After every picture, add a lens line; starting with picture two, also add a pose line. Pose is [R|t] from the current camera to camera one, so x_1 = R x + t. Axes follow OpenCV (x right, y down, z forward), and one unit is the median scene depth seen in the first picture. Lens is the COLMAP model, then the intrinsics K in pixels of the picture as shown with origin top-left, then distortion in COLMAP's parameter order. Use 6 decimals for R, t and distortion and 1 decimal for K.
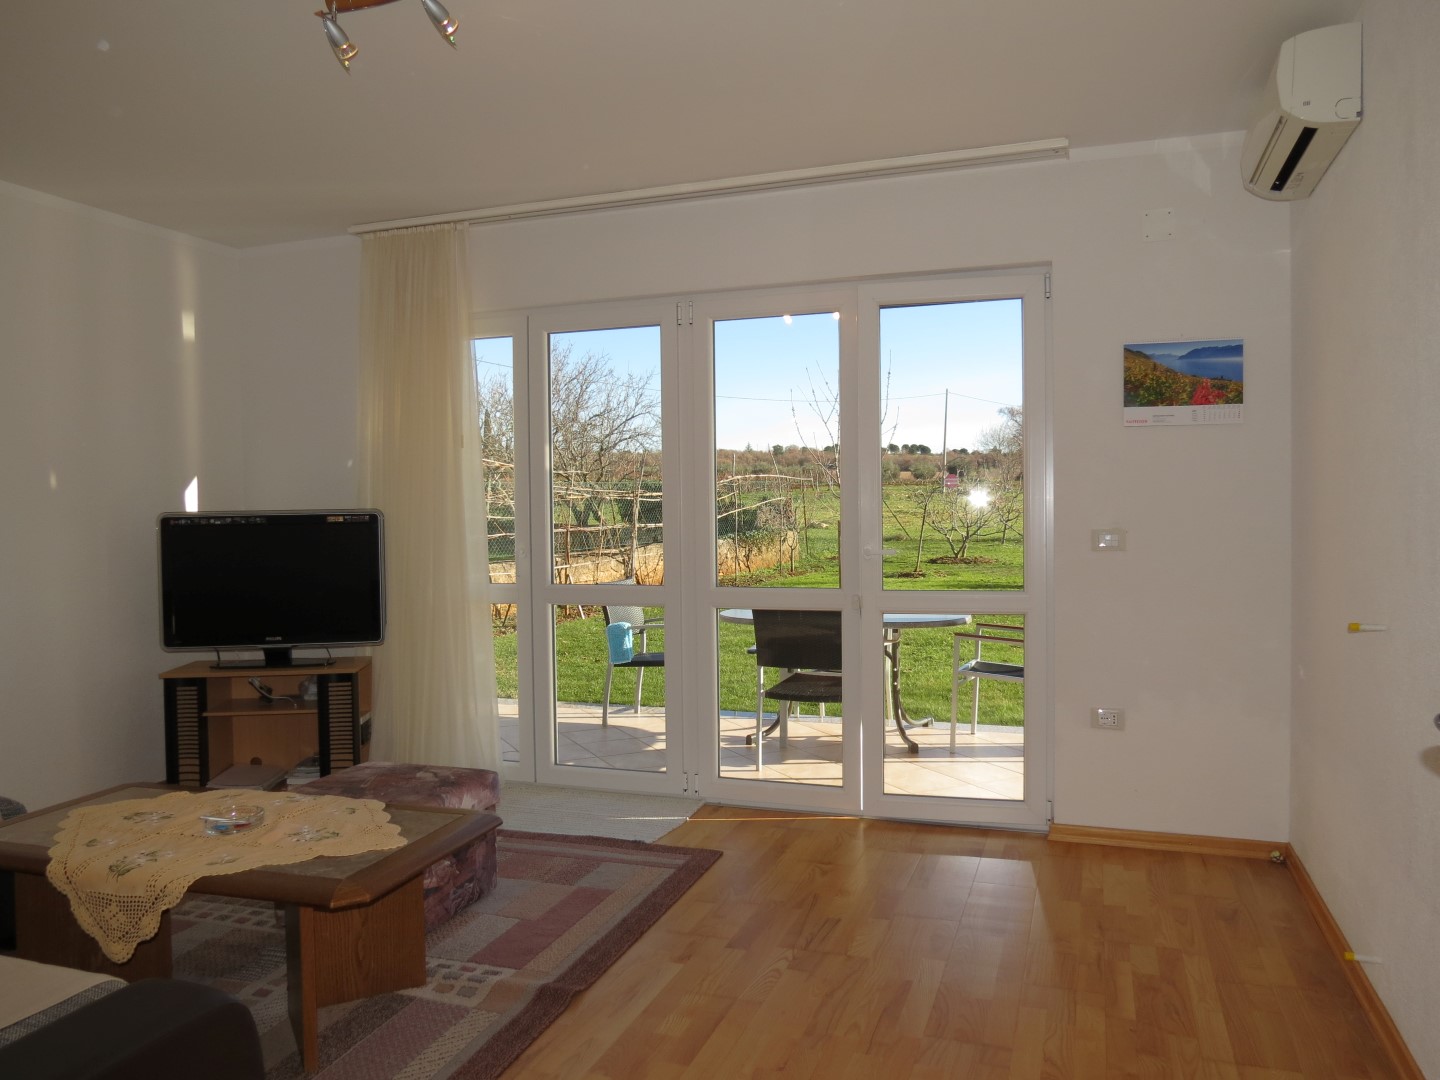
lens RADIAL K [[1072.0, 0, 718.6], [0, 1072.0, 537.9], [0, 0, 1]] dist [-0.014082, 0.000095]
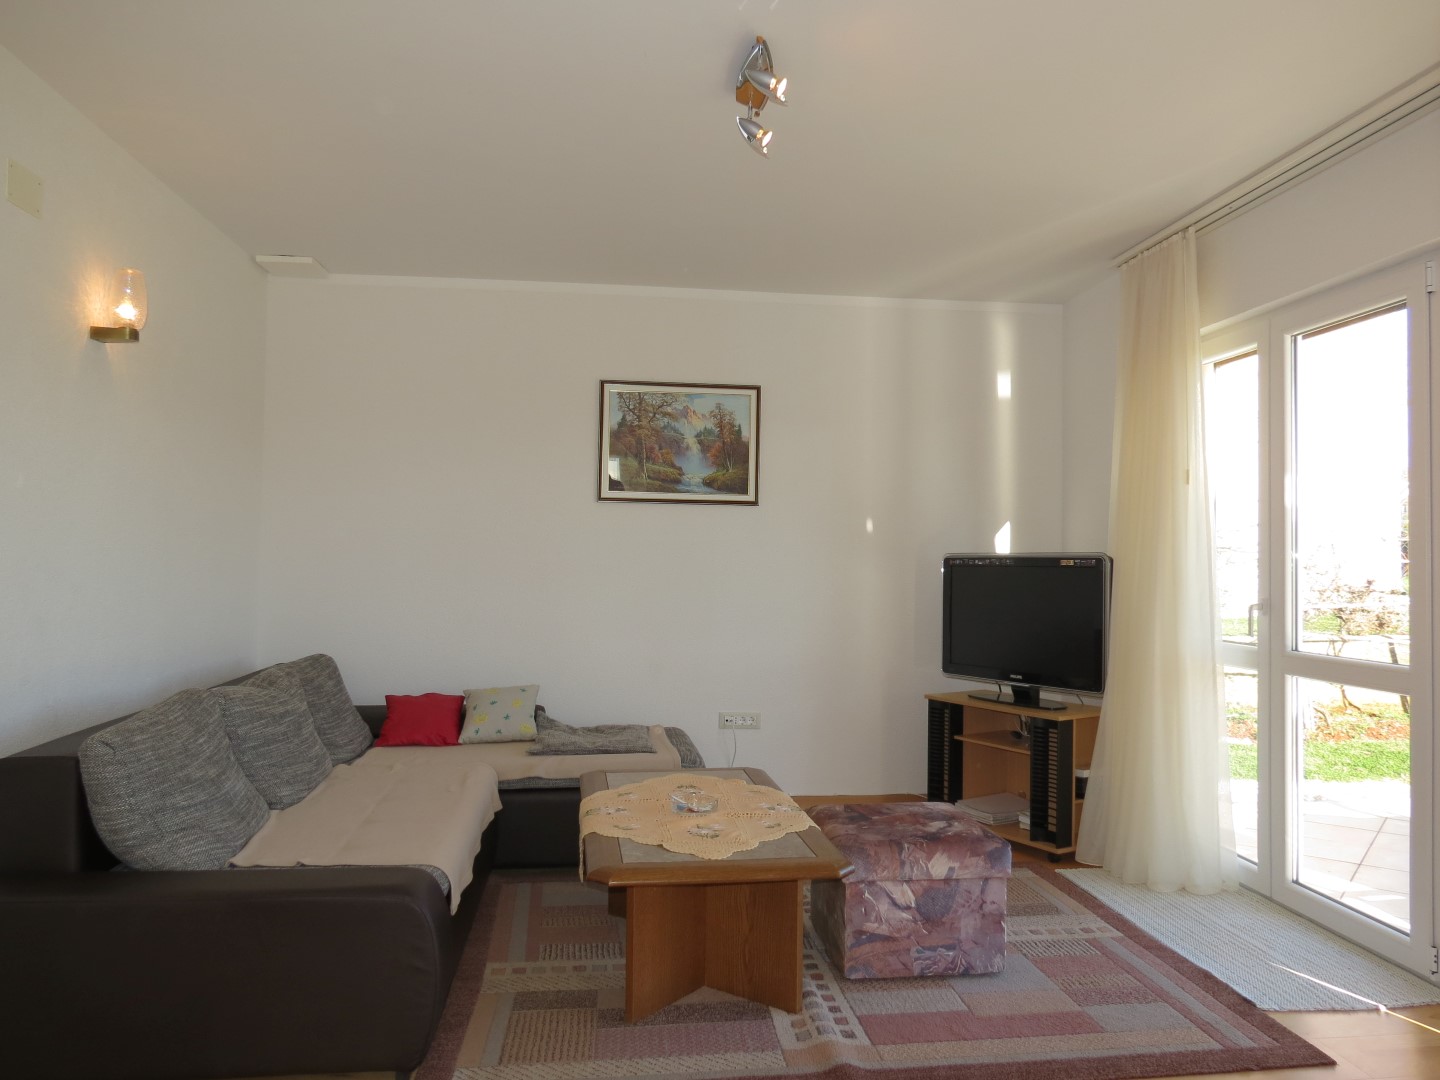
lens RADIAL K [[1035.3, 0, 719.6], [0, 1035.3, 543.9], [0, 0, 1]] dist [-0.015618, -0.008034]
pose [[0.436058, 0.005395, -0.899902, 0.380433], [-0.042822, 0.998974, -0.014760, -0.007366], [0.898899, 0.044972, 0.435842, 0.322212]]
